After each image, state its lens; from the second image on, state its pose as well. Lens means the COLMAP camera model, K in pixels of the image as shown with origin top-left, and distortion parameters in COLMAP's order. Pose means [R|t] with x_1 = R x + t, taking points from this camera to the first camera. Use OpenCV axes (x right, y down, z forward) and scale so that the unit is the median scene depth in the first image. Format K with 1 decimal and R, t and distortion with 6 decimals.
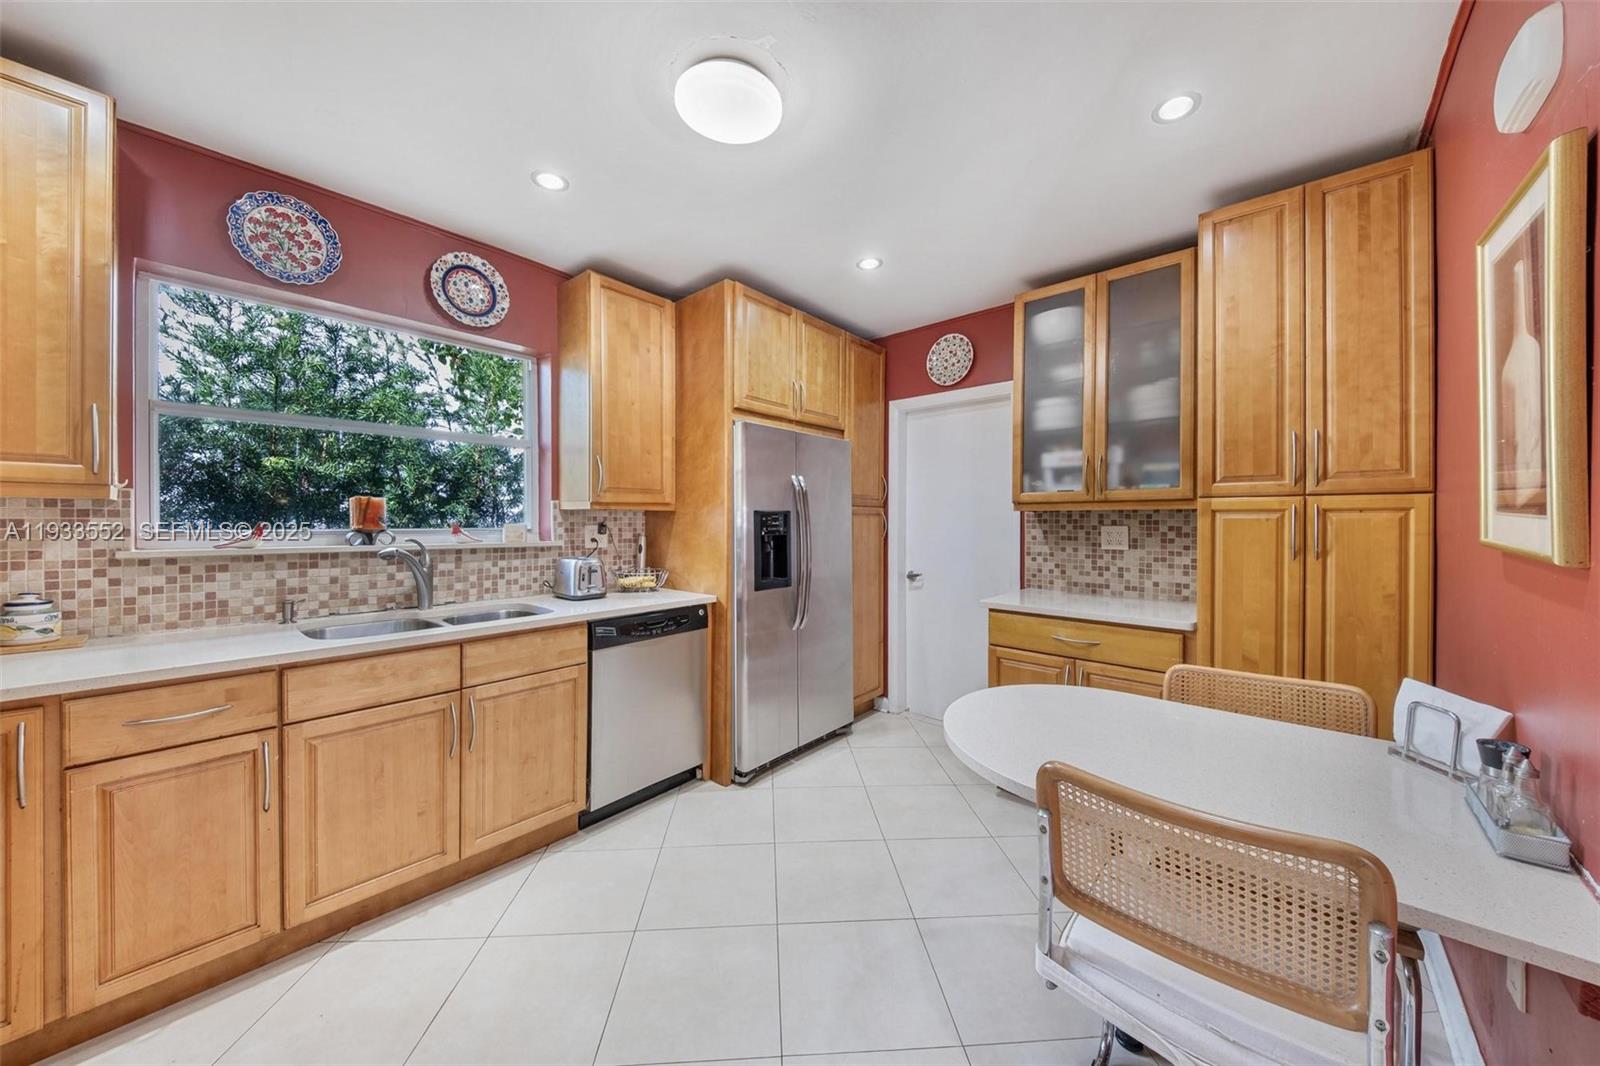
lens RADIAL K [[553.3, 0, 797.7], [0, 553.3, 523.1], [0, 0, 1]] dist [-0.000217, 0.000011]
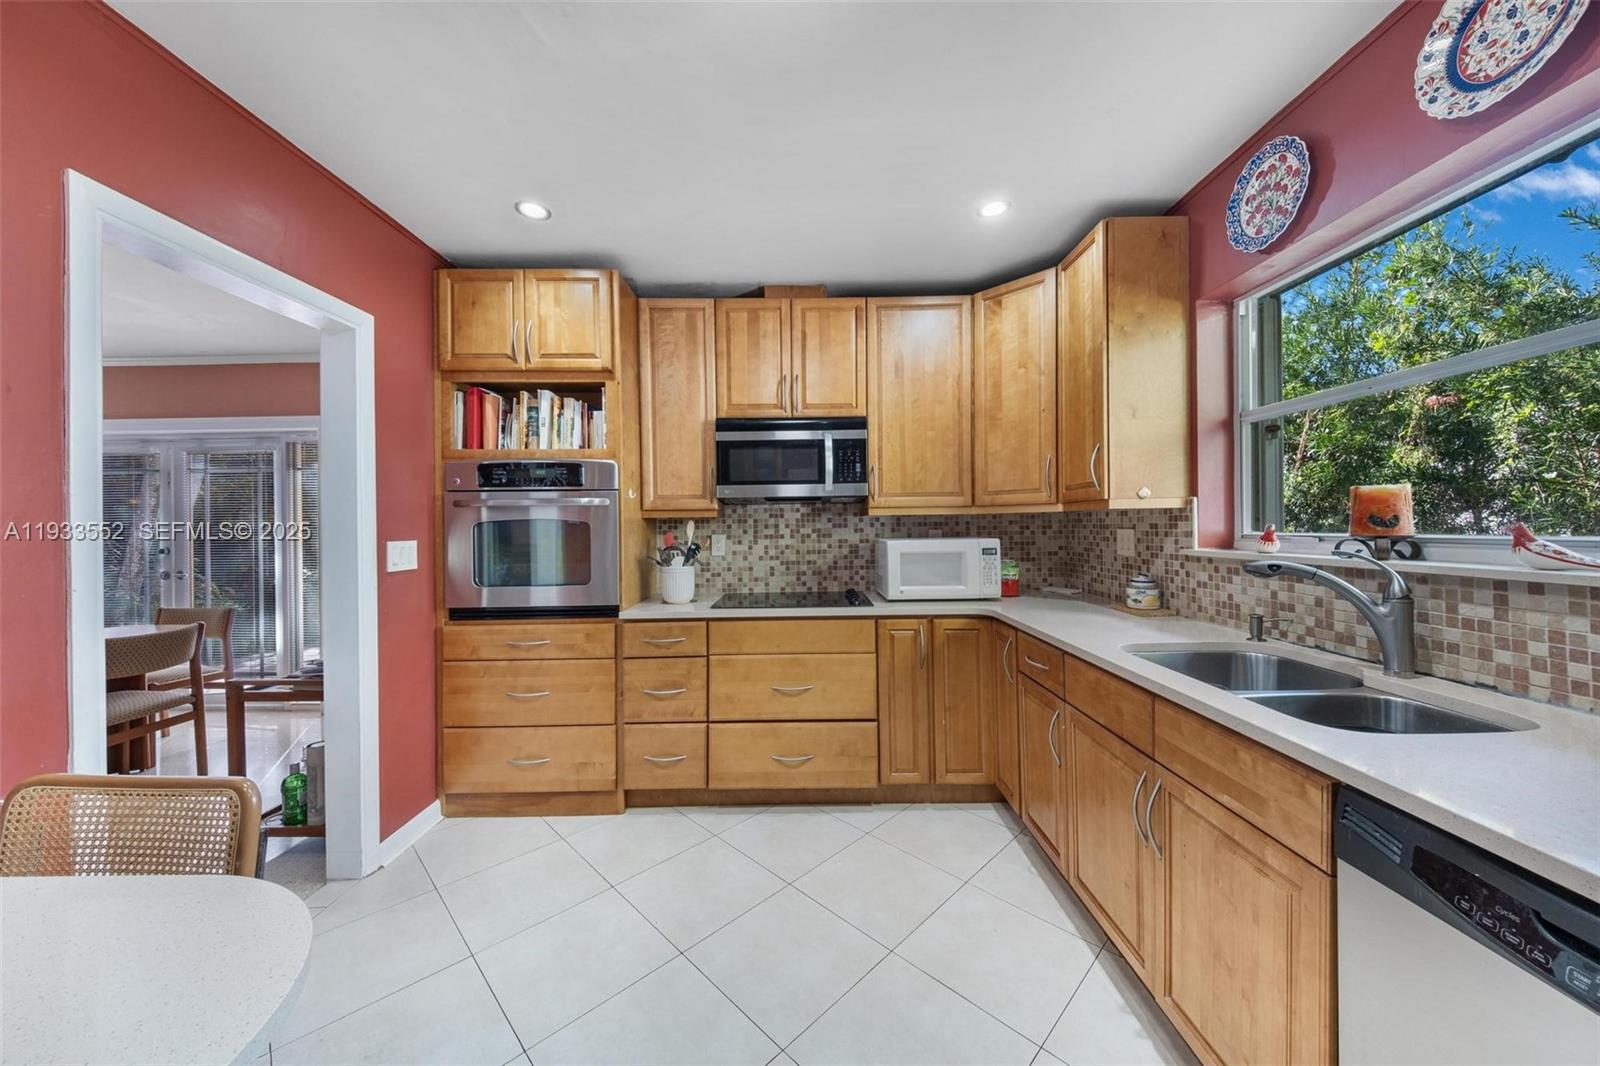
lens RADIAL K [[553.3, 0, 807.1], [0, 553.3, 525.9], [0, 0, 1]] dist [-0.000217, 0.000011]
pose [[-0.736892, 0.007277, -0.675971, 0.180752], [0.010458, 0.999945, -0.000636, -0.006868], [0.675929, -0.007538, -0.736928, 1.096320]]
